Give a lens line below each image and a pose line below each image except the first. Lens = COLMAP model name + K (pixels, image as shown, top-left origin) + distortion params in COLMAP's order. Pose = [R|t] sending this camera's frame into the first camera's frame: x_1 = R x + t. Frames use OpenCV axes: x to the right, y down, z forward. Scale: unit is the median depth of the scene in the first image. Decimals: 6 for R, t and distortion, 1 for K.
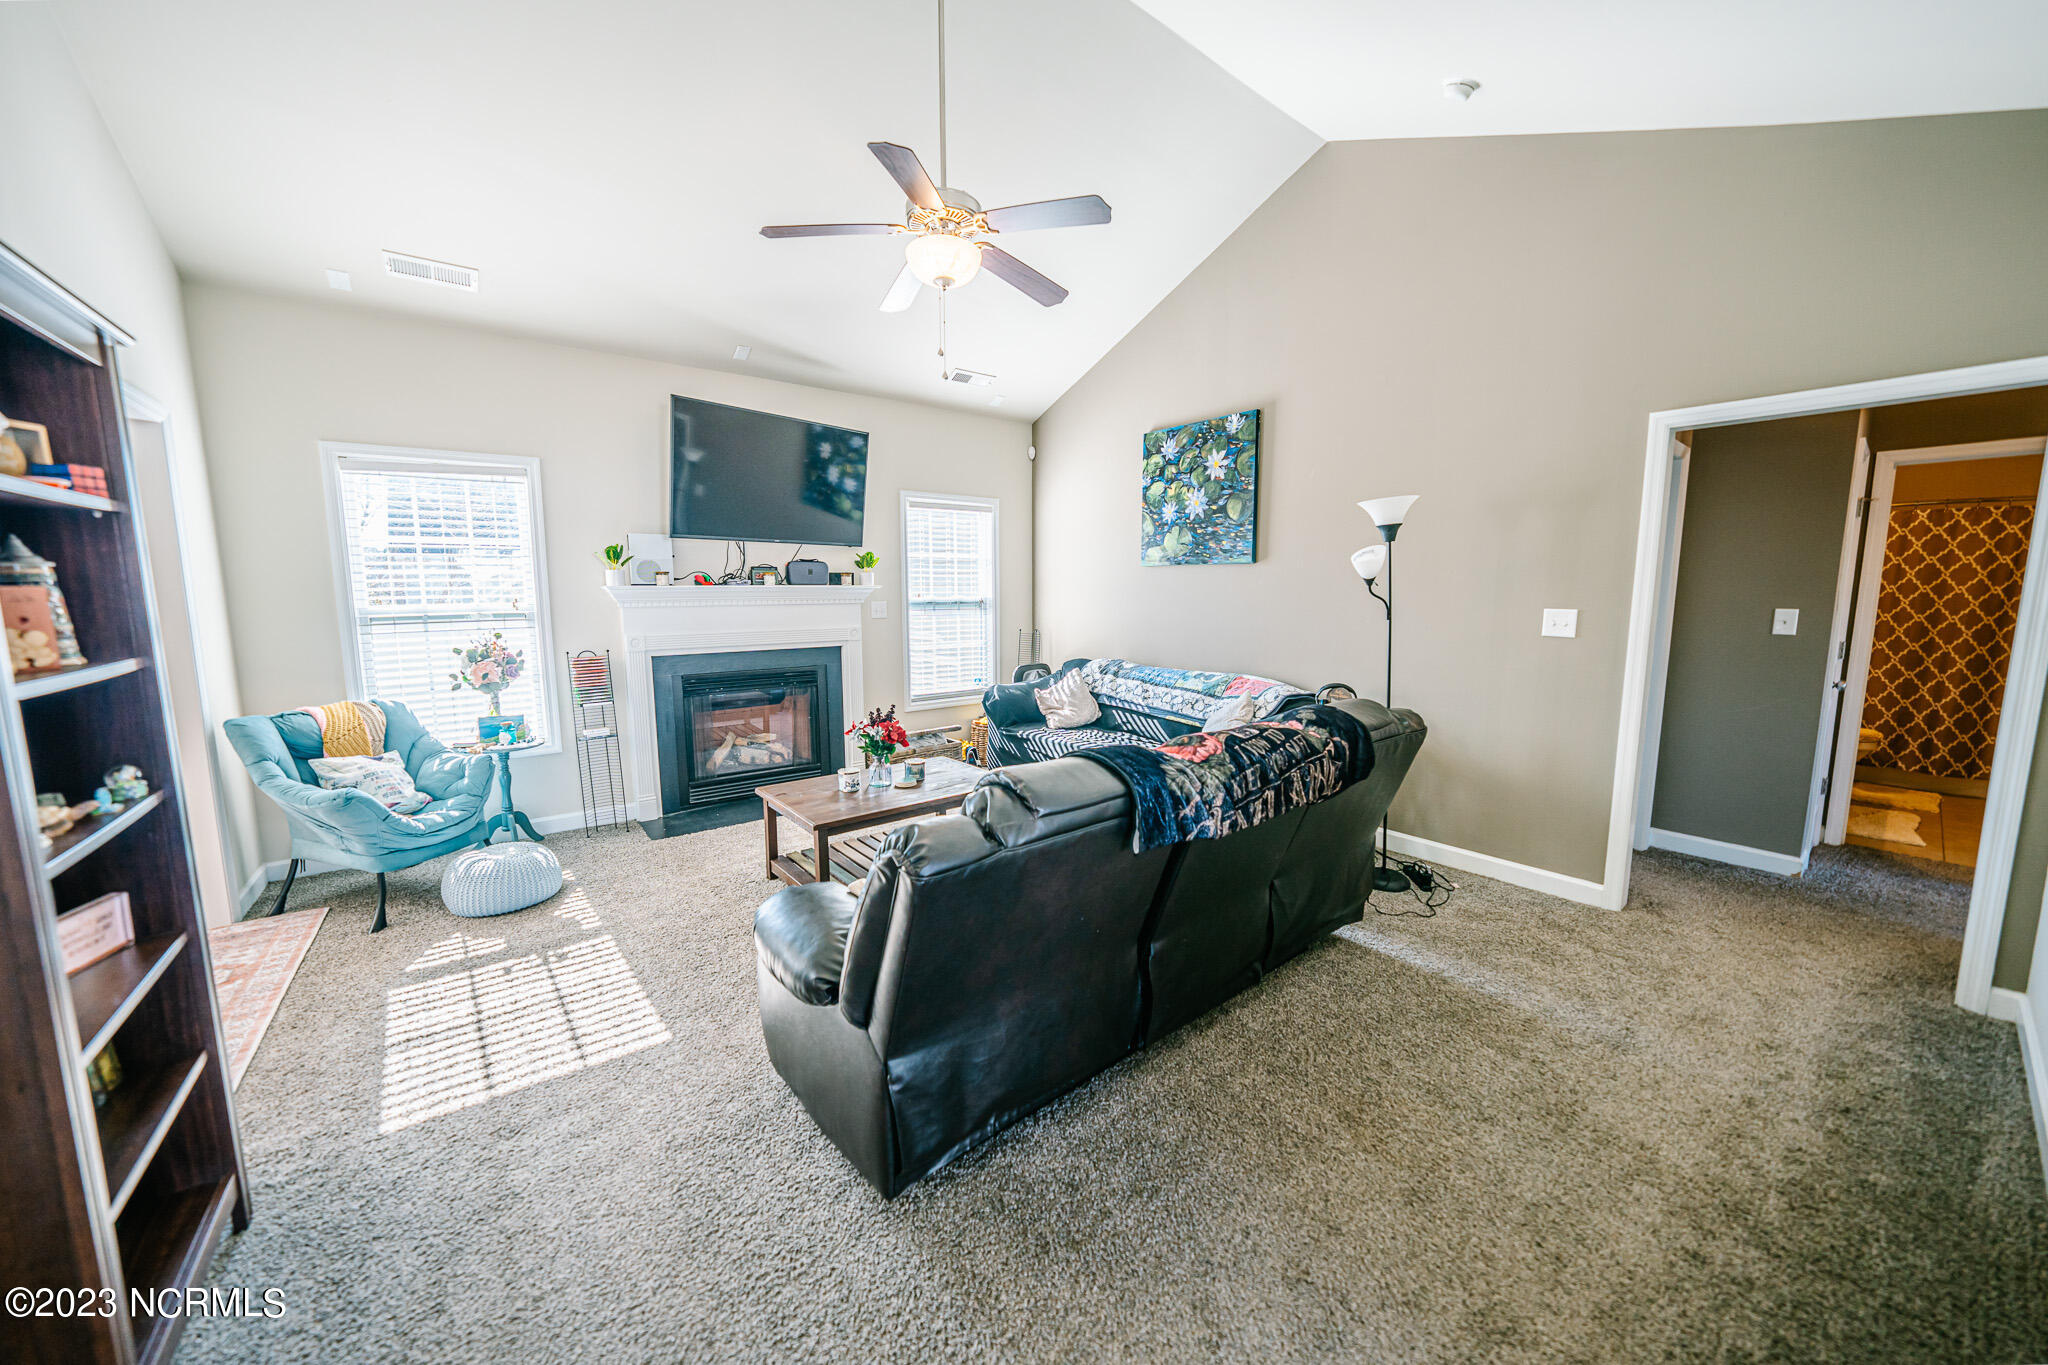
lens RADIAL K [[714.8, 0, 1015.1], [0, 714.8, 677.4], [0, 0, 1]] dist [-0.012788, 0.000159]
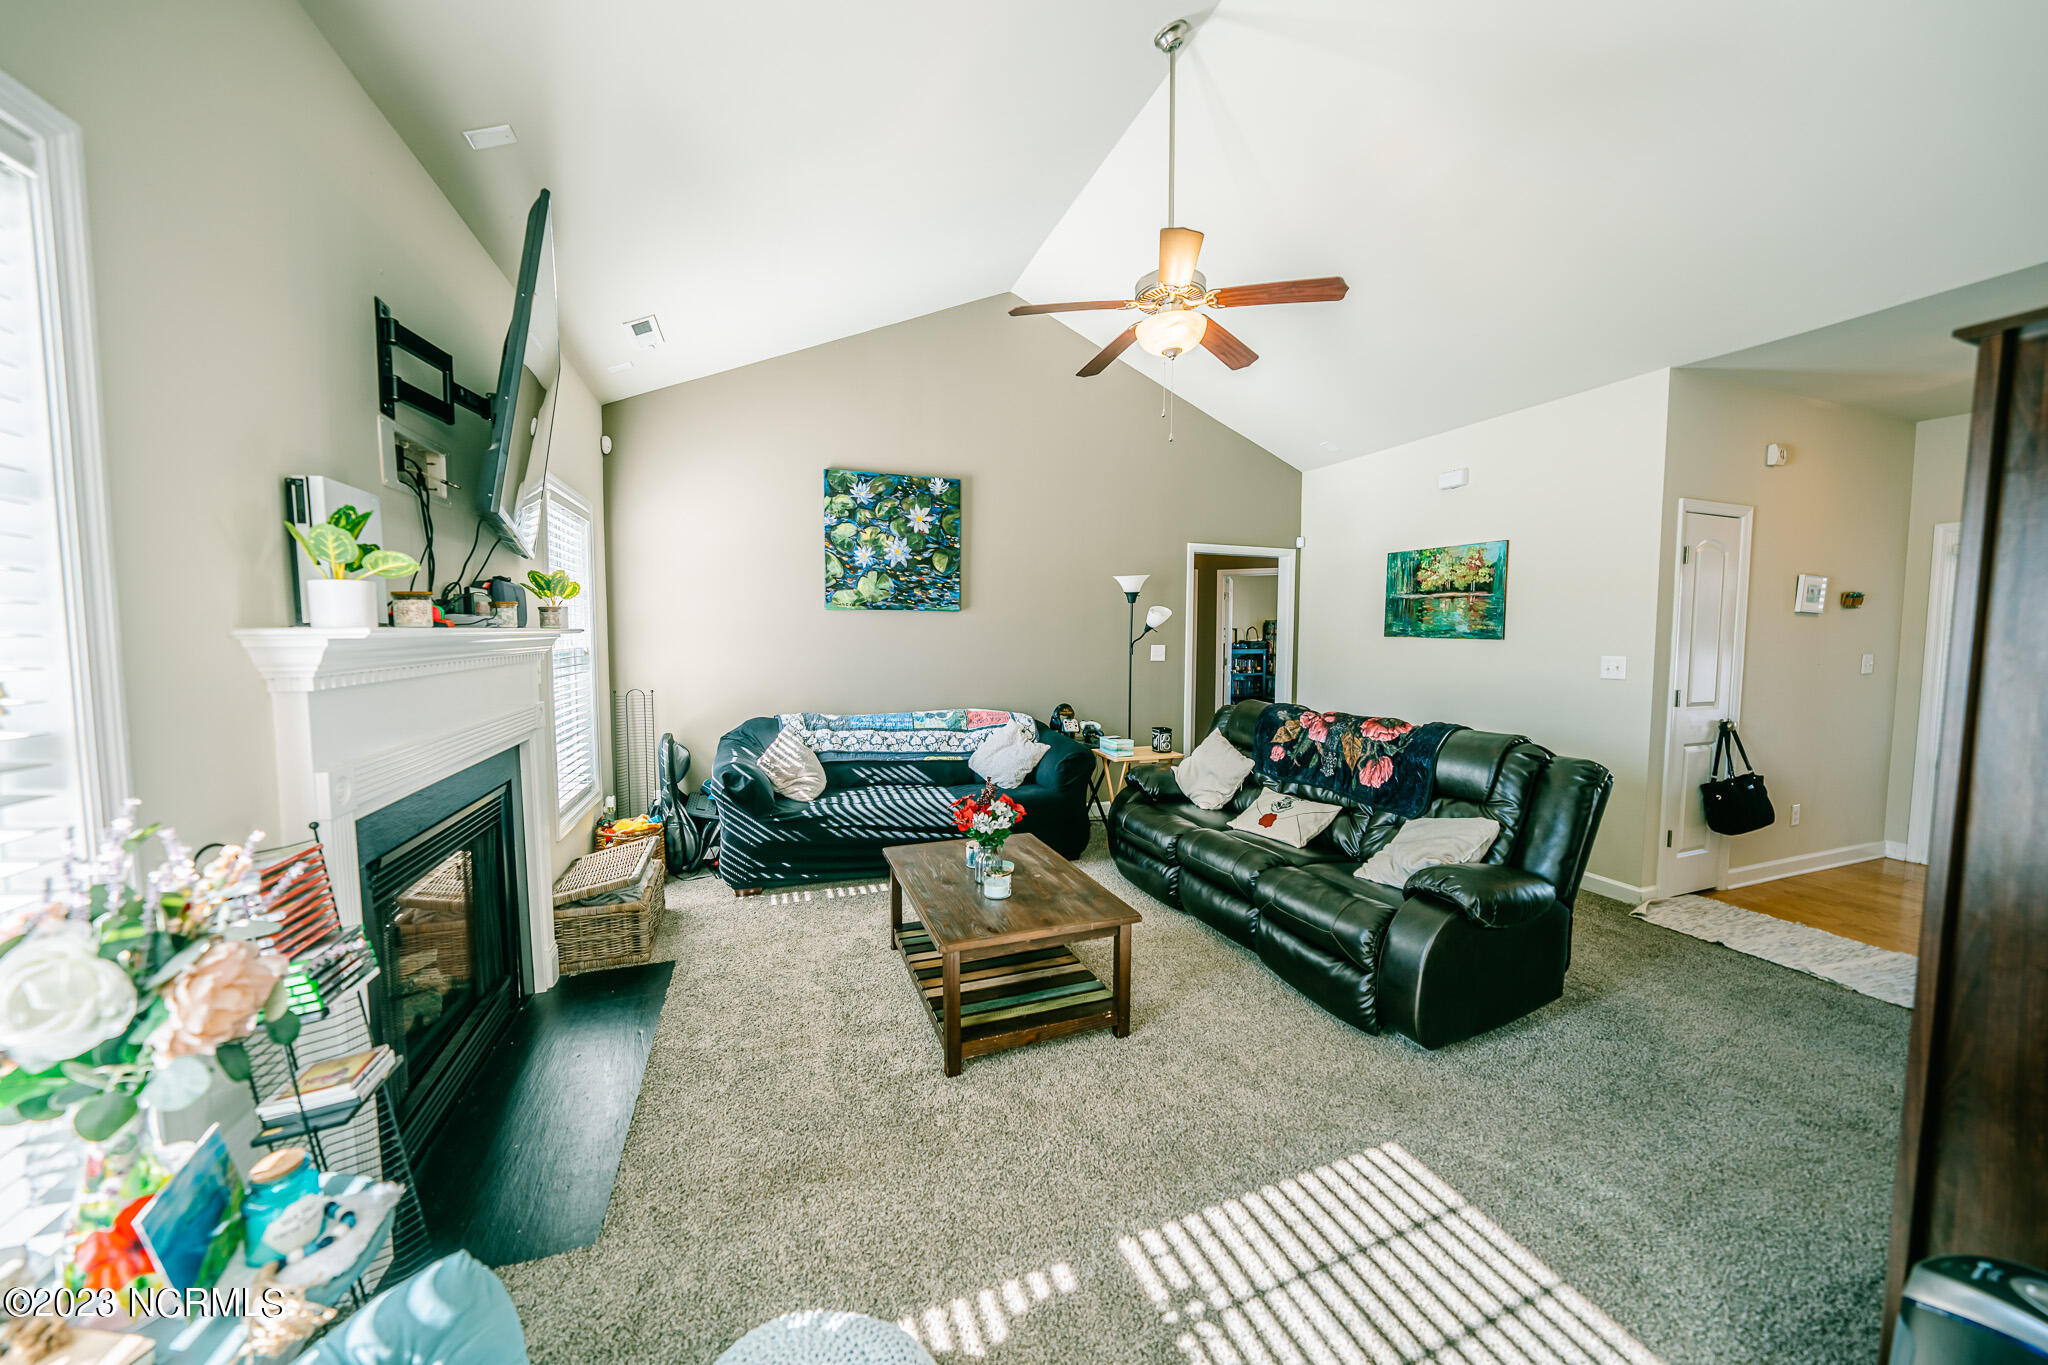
lens RADIAL K [[714.8, 0, 1015.1], [0, 714.8, 677.4], [0, 0, 1]] dist [-0.012788, 0.000159]
pose [[0.311649, -0.054820, 0.948615, -0.689874], [0.117823, 0.992859, 0.018668, -0.062152], [-0.942864, 0.105951, 0.315882, 0.533117]]
